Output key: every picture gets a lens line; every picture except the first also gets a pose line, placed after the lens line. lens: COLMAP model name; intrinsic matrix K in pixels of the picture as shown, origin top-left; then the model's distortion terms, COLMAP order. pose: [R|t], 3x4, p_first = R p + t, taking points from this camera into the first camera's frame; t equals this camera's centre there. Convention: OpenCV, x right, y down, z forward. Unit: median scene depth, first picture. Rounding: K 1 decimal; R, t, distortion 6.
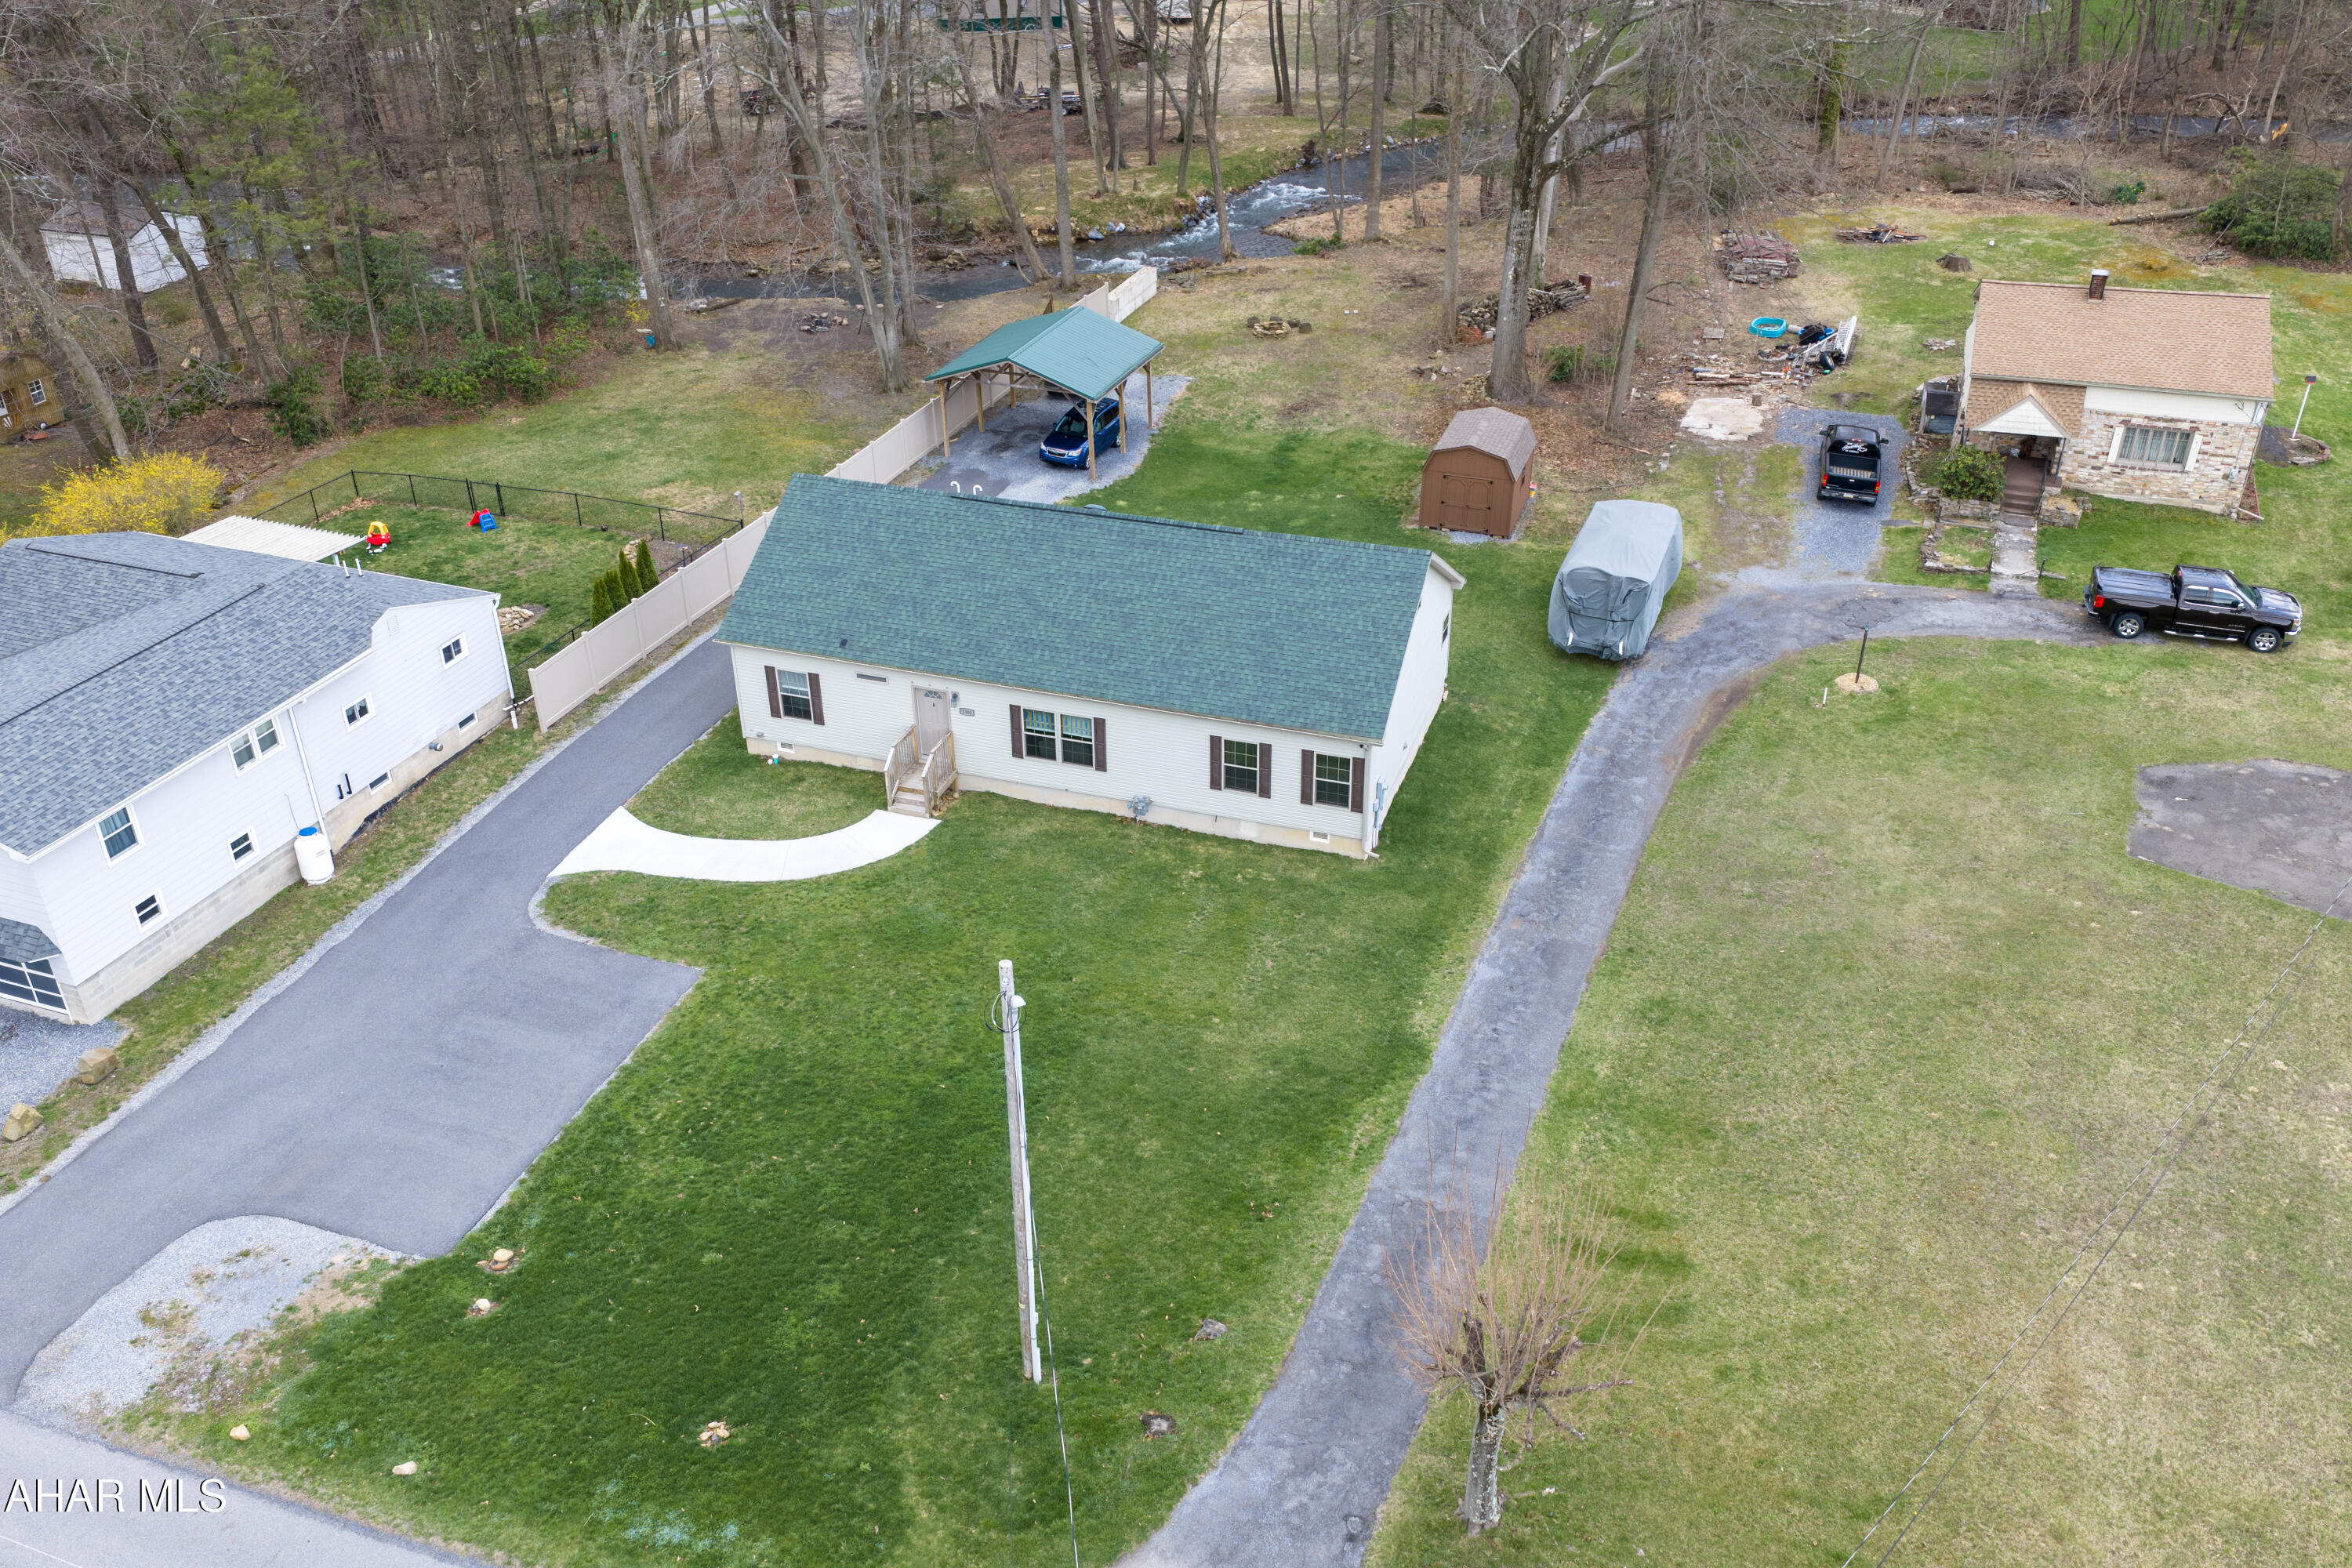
lens RADIAL K [[1943.1, 0, 1181.9], [0, 1943.1, 795.5], [0, 0, 1]] dist [0.011473, -0.015476]
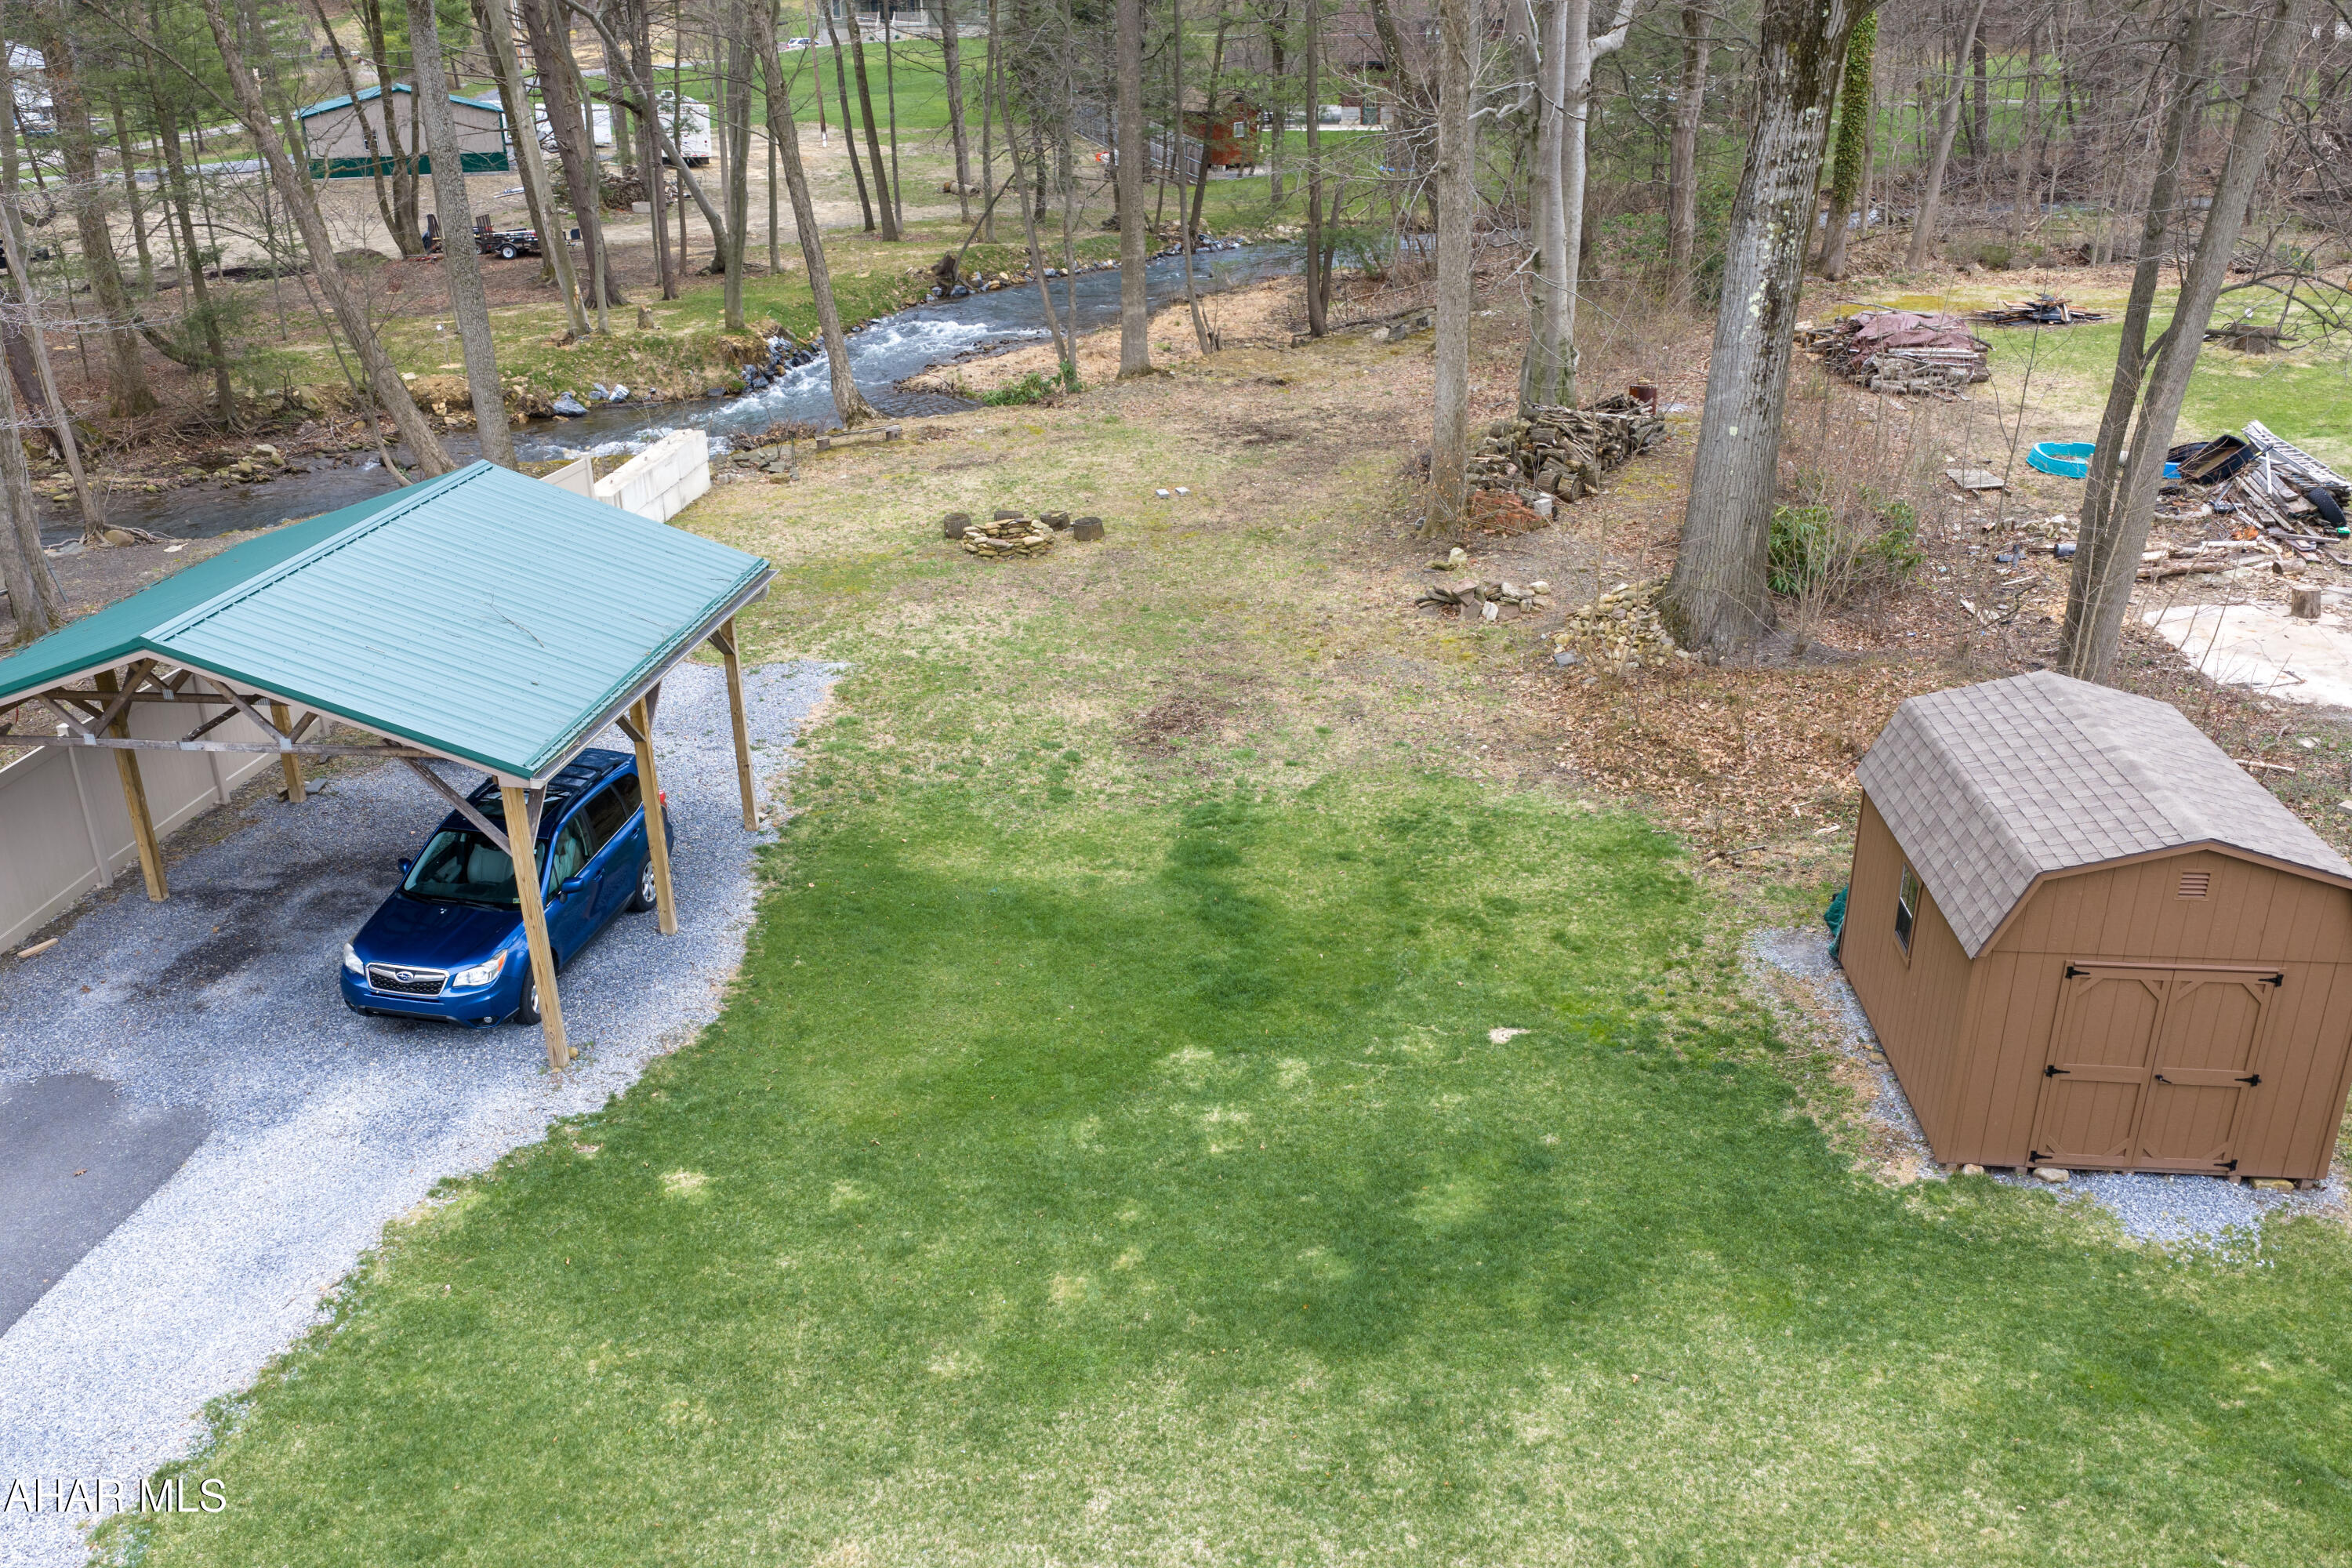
lens RADIAL K [[1943.1, 0, 1185.4], [0, 1943.1, 790.0], [0, 0, 1]] dist [0.011473, -0.015476]
pose [[0.969062, -0.096077, 0.227350, -0.020012], [0.127715, 0.983414, -0.128790, -0.153608], [-0.211206, 0.153841, 0.965259, 0.718150]]
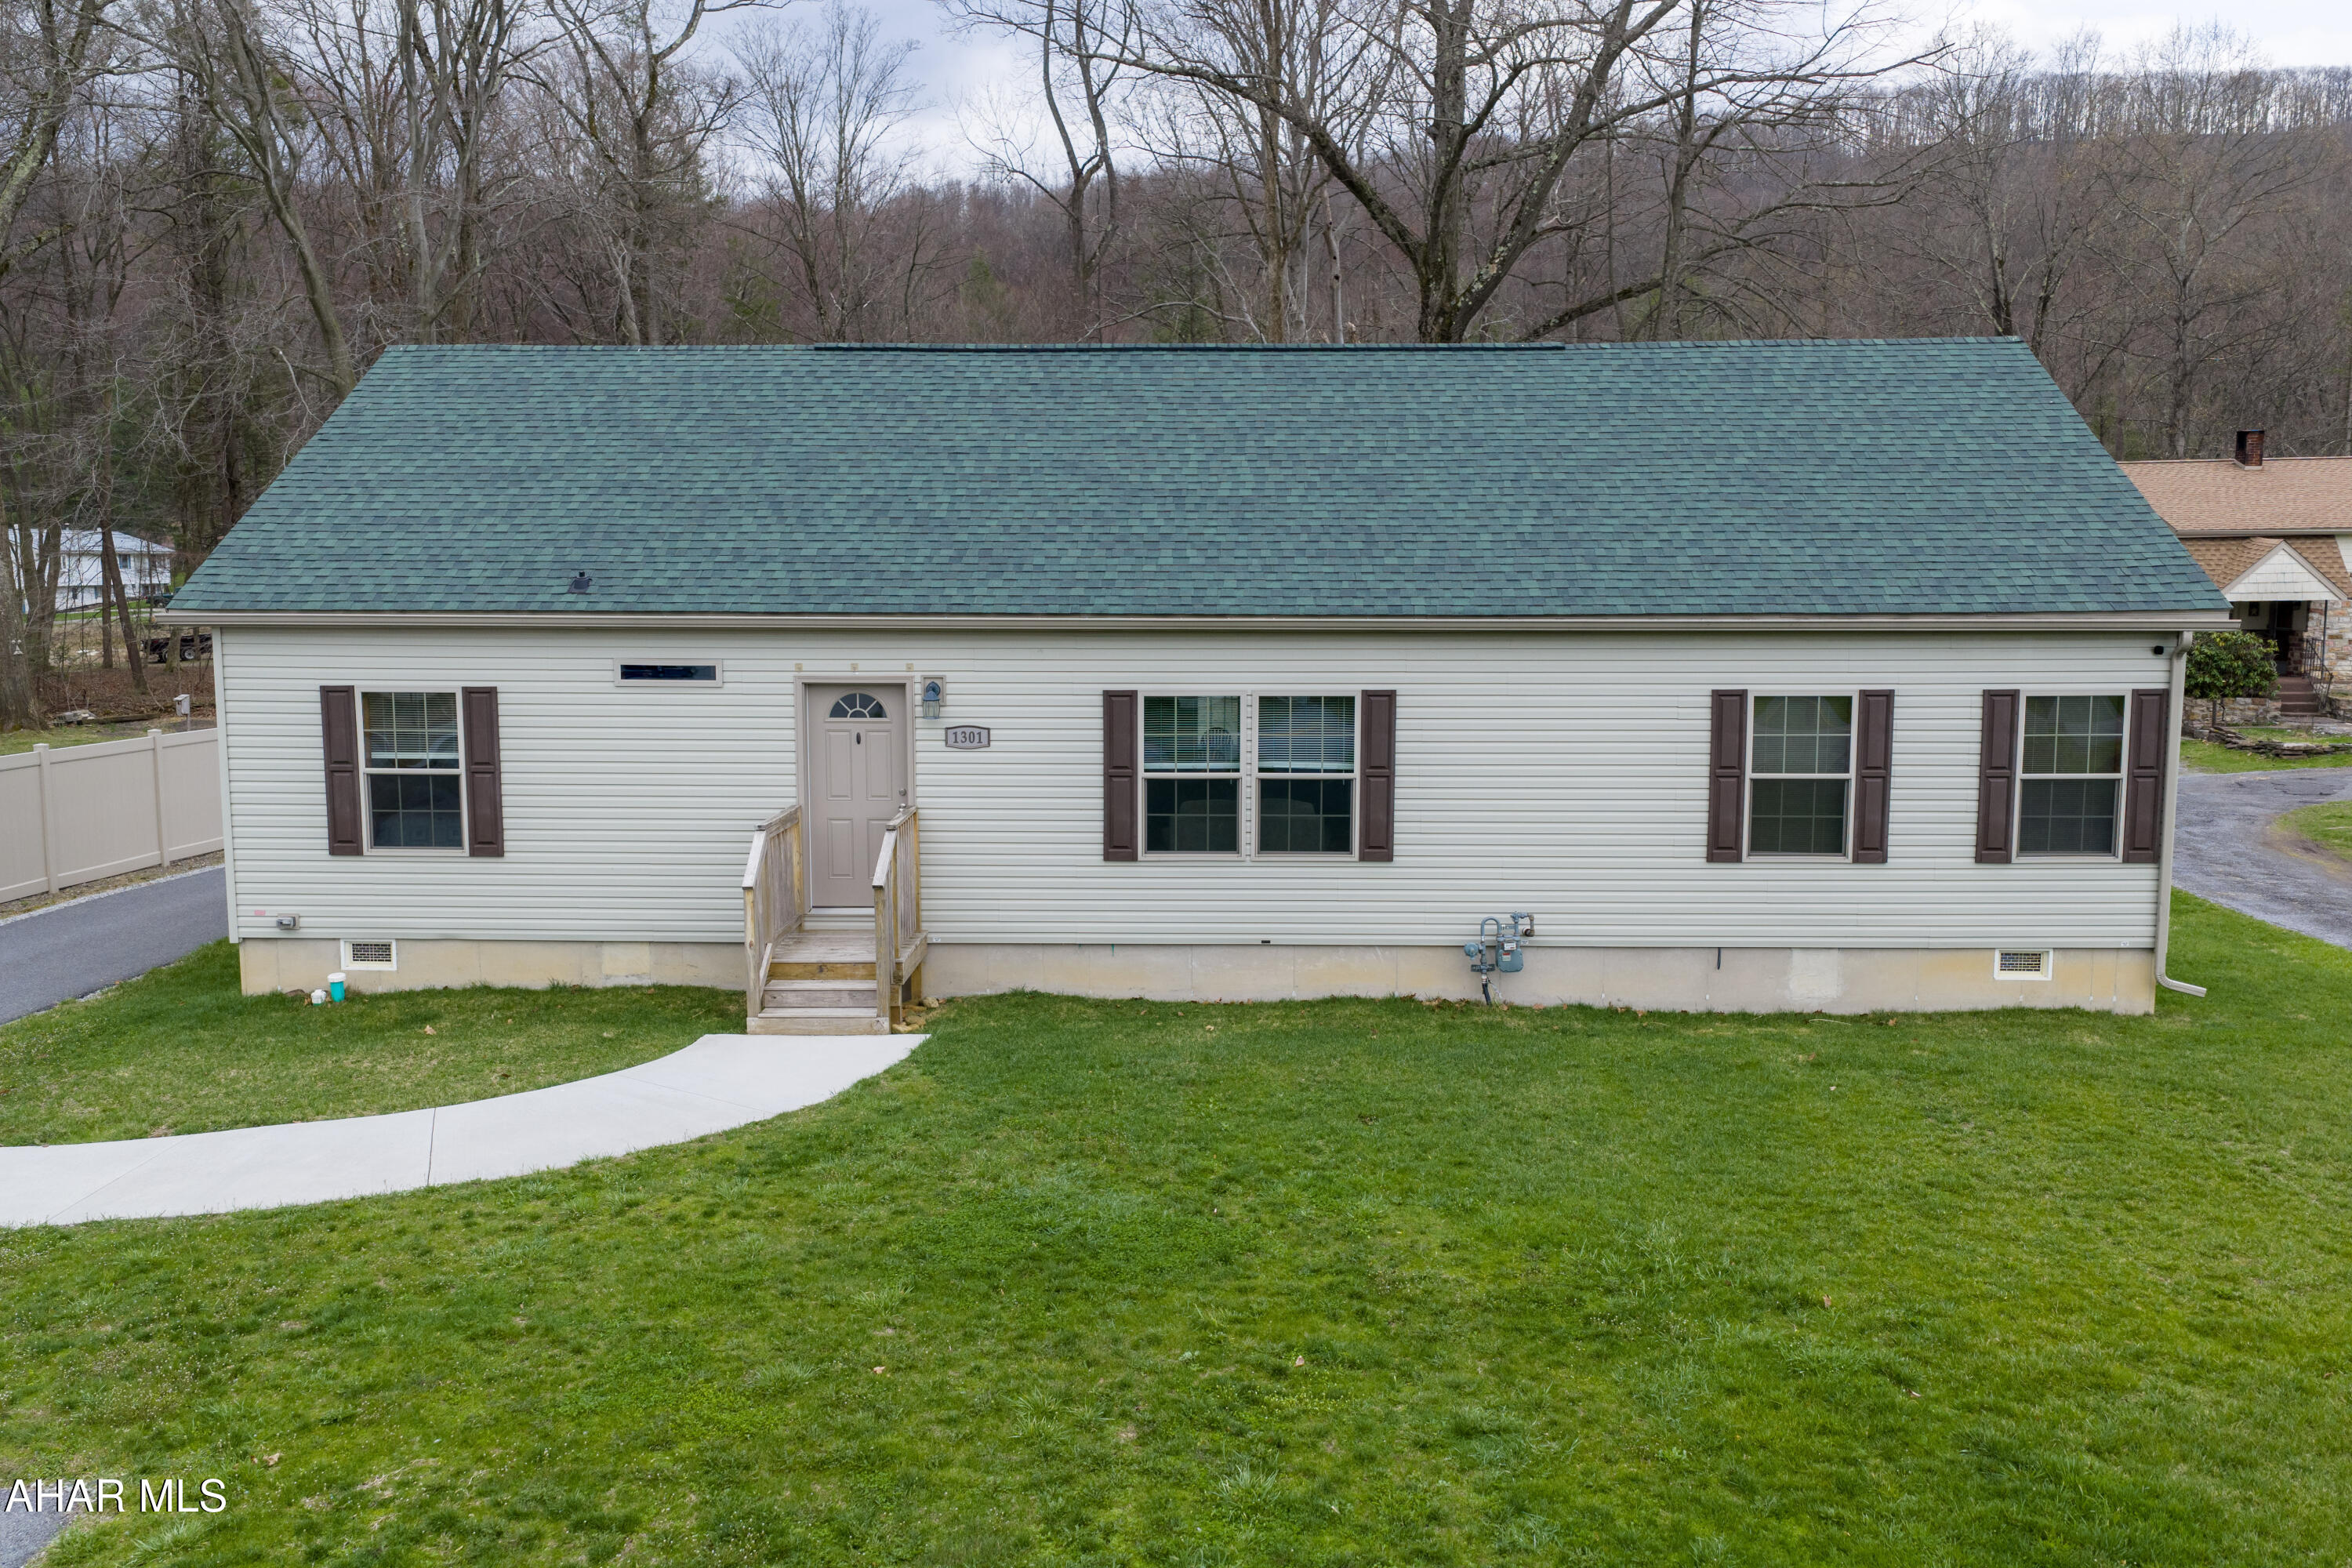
lens RADIAL K [[1943.1, 0, 1176.7], [0, 1943.1, 790.7], [0, 0, 1]] dist [0.011473, -0.015476]
pose [[0.956029, -0.028581, 0.291878, -0.121310], [0.144507, 0.911945, -0.384024, 0.071473], [-0.255200, 0.409316, 0.875975, 0.476033]]
